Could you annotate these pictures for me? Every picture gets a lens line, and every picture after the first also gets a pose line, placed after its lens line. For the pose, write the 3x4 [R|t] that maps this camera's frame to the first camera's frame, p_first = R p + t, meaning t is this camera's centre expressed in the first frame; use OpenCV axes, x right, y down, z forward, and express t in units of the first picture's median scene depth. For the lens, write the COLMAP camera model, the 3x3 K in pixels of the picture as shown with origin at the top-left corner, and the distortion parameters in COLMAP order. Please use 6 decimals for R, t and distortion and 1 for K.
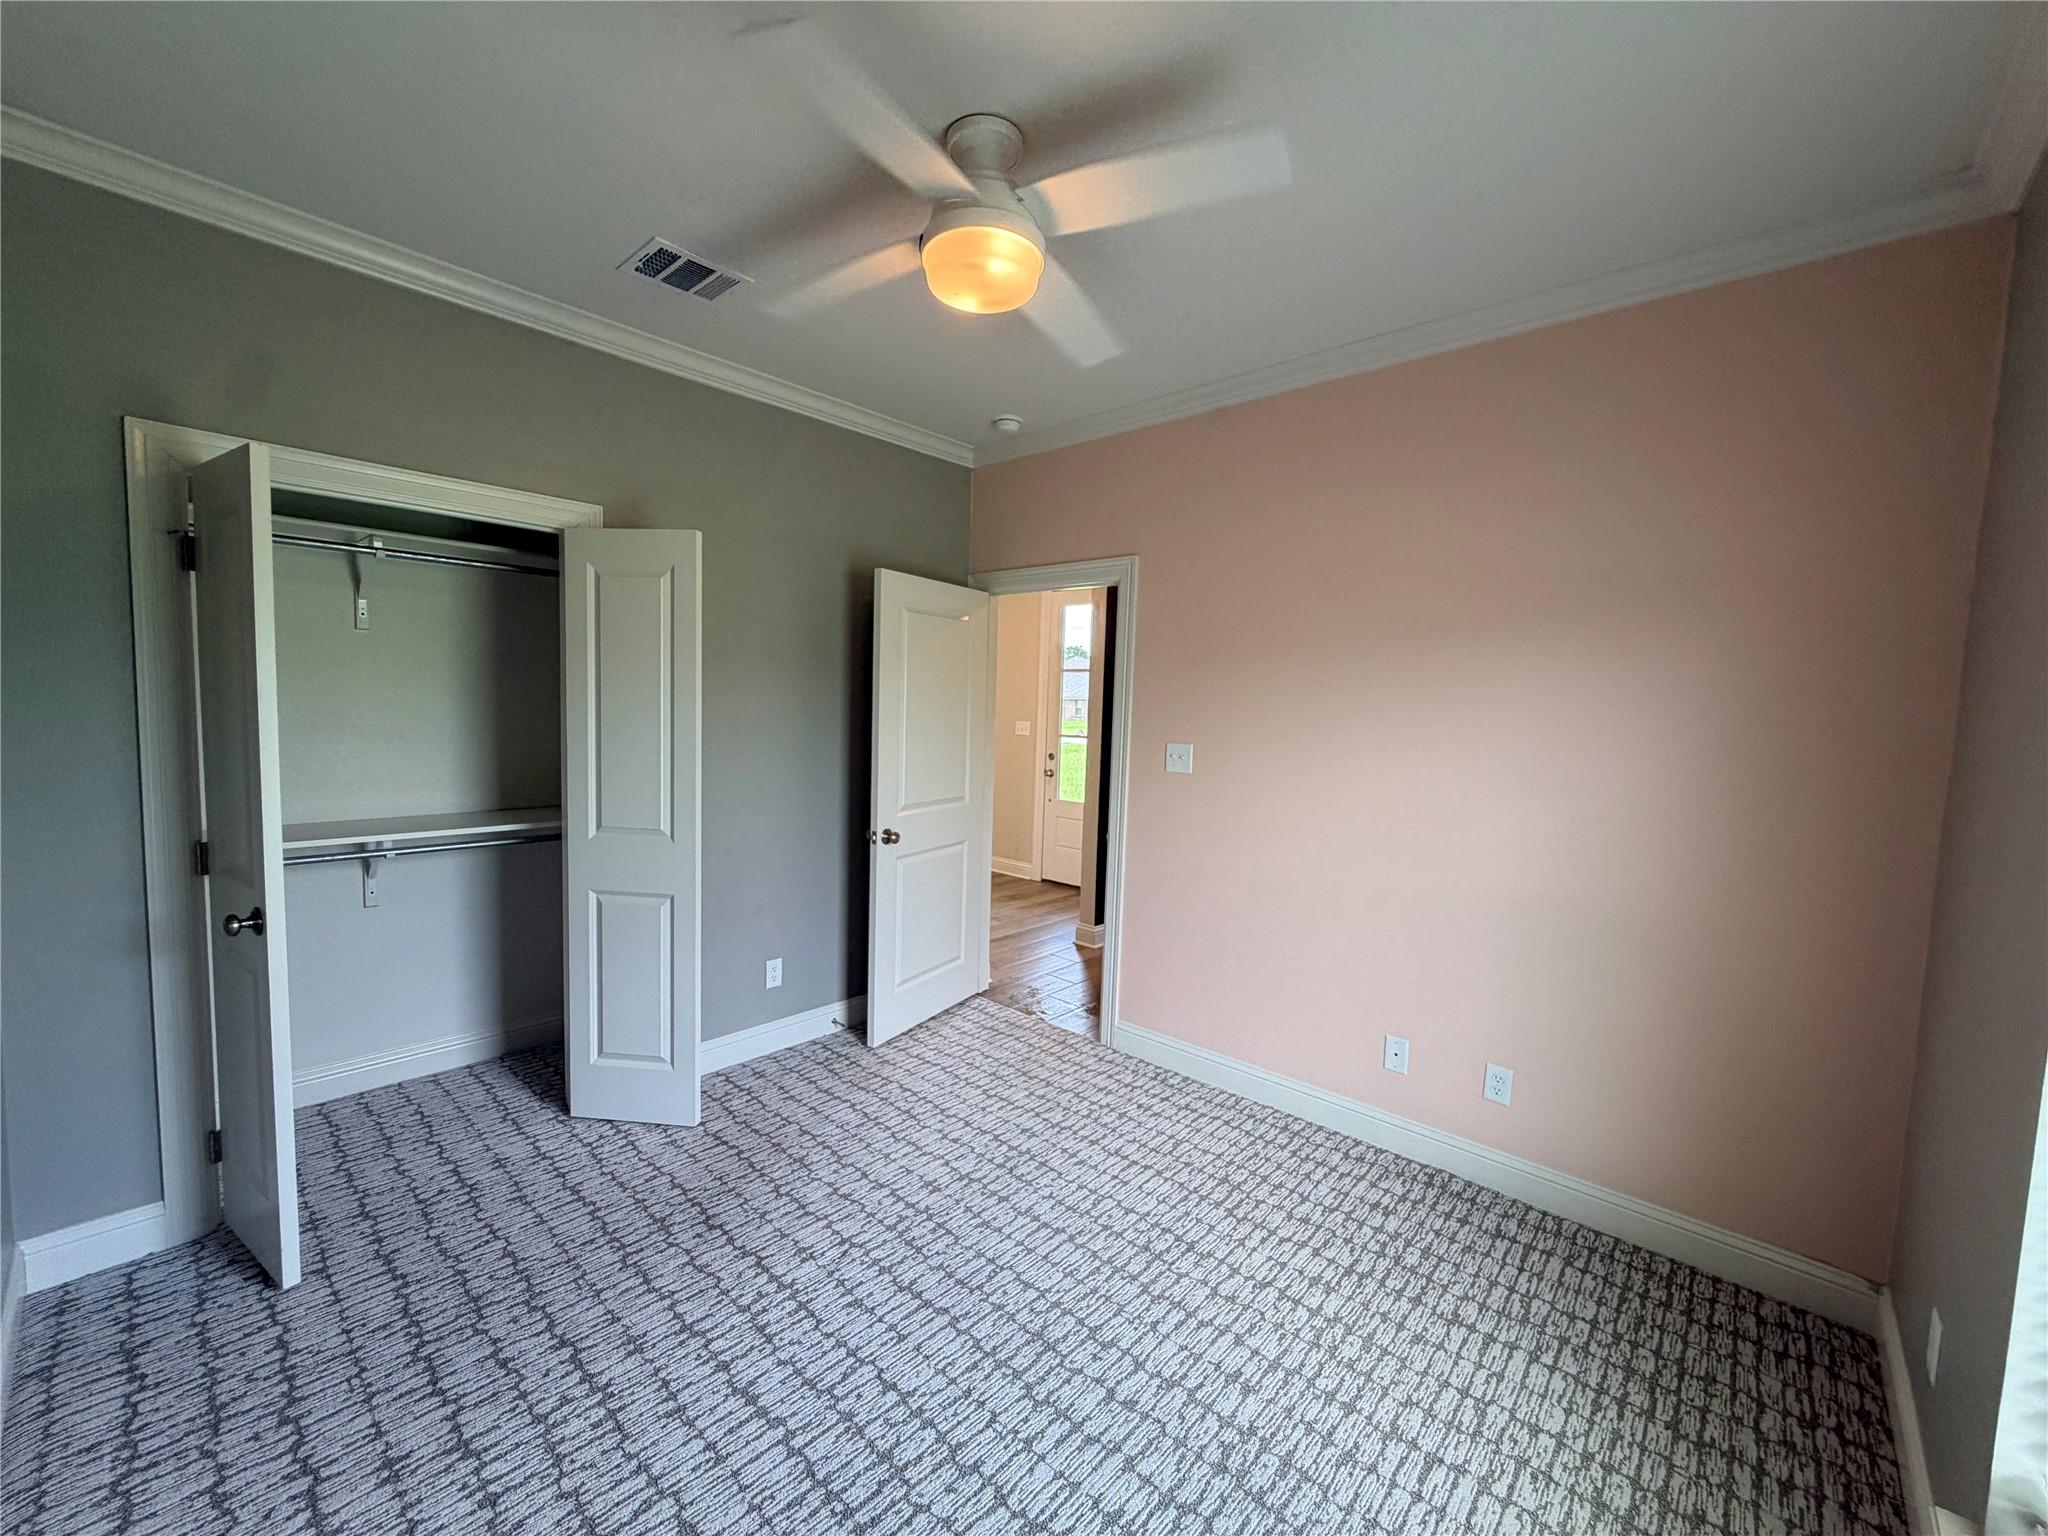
lens RADIAL K [[815.3, 0, 1026.1], [0, 815.3, 762.0], [0, 0, 1]] dist [-0.001448, 0.001875]
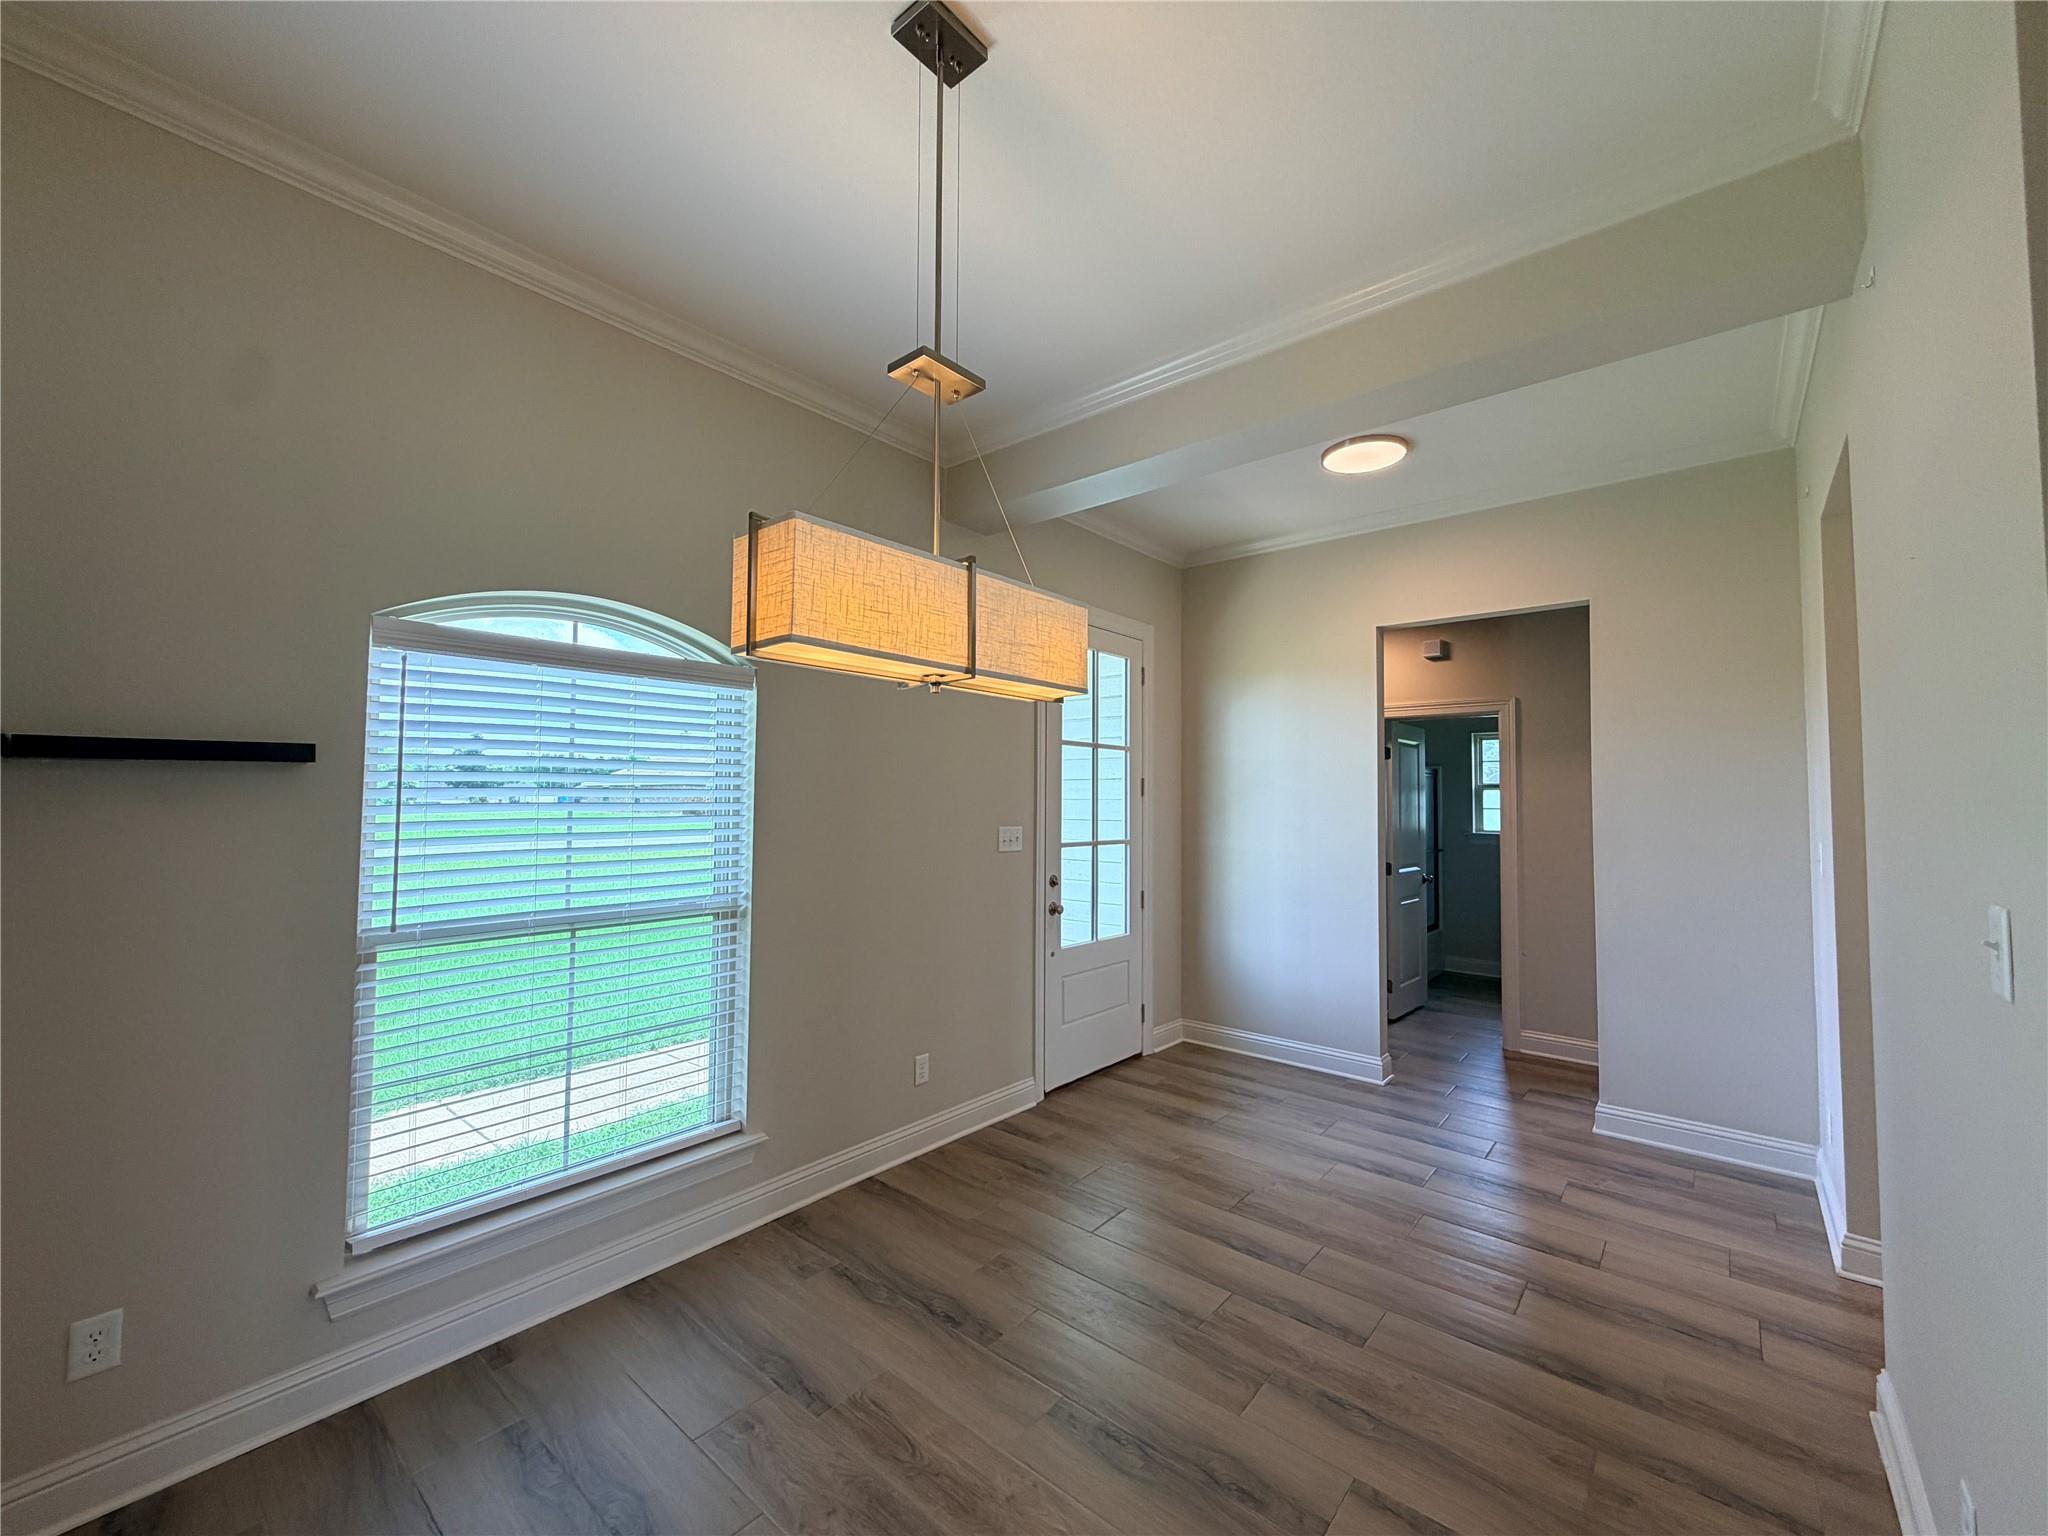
lens RADIAL K [[815.3, 0, 1023.3], [0, 815.3, 770.2], [0, 0, 1]] dist [-0.001448, 0.001875]
pose [[-0.028219, 0.005520, 0.999587, -0.574976], [0.055398, 0.998457, -0.003949, -0.088319], [-0.998066, 0.055264, -0.028481, 1.033525]]
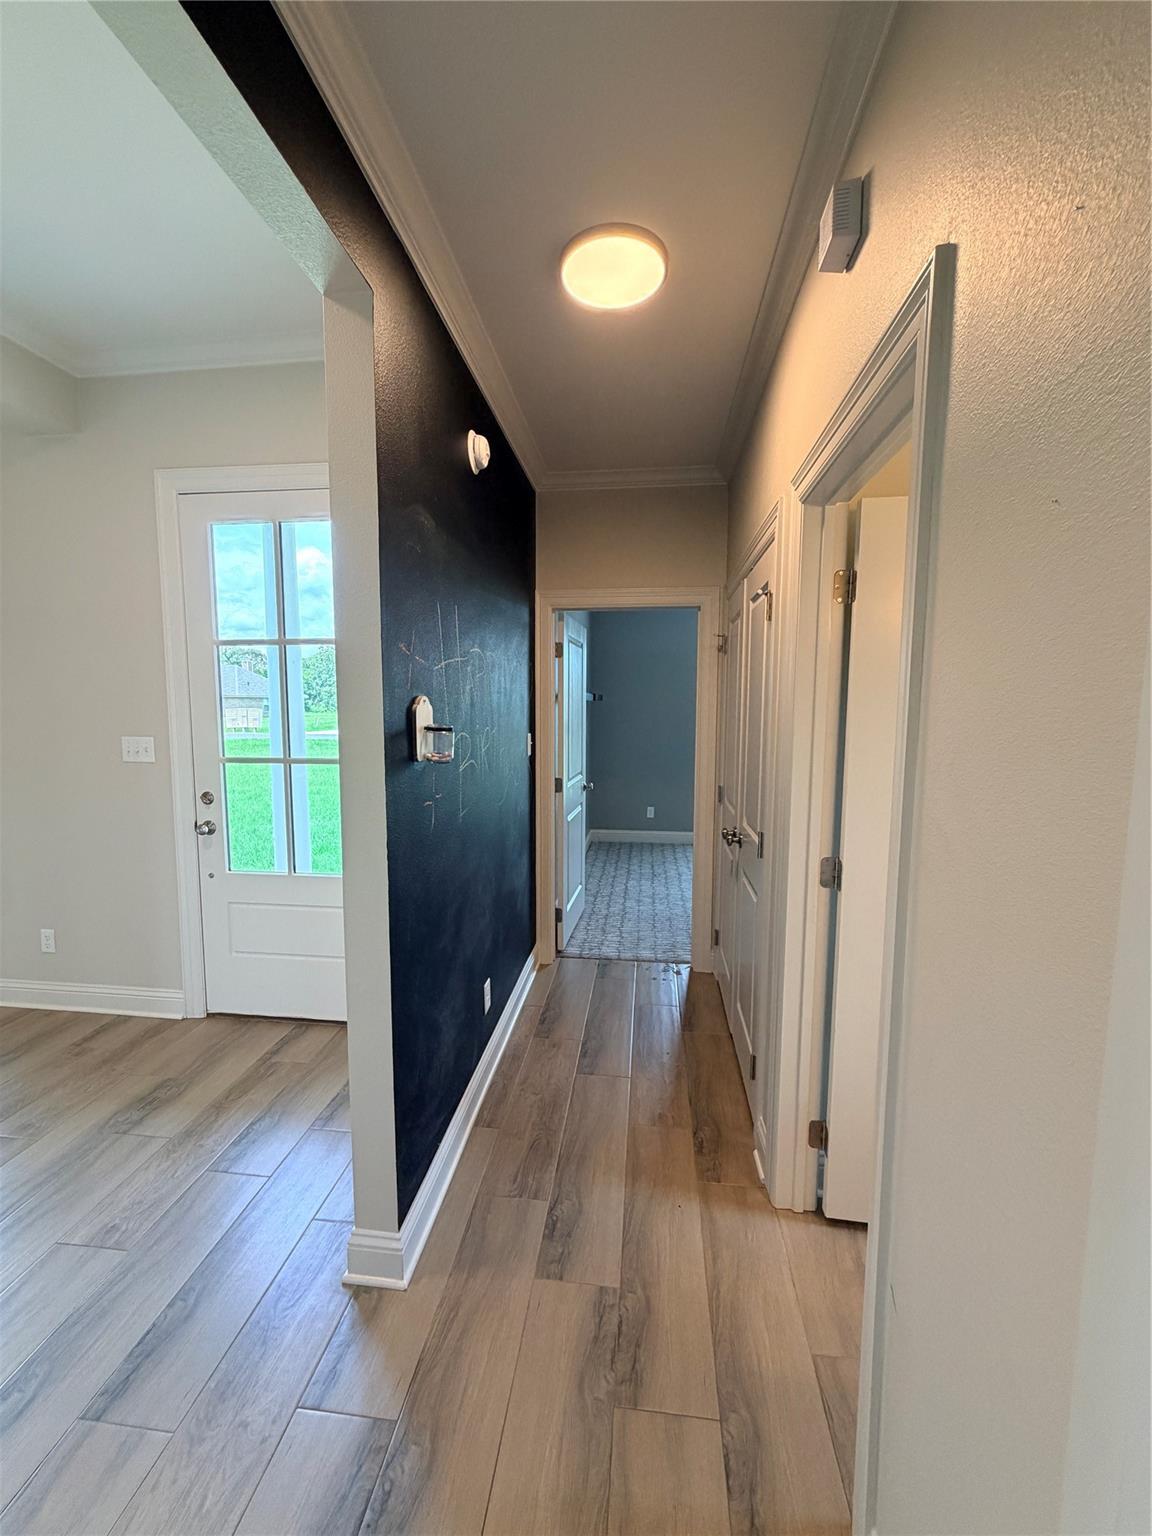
lens RADIAL K [[611.5, 0, 578.7], [0, 611.5, 766.4], [0, 0, 1]] dist [-0.001448, 0.001875]
pose [[0.817644, -0.090000, 0.568646, 0.003333], [0.065402, 0.995832, 0.063571, -0.038508], [-0.571997, -0.014788, 0.820122, 0.512201]]
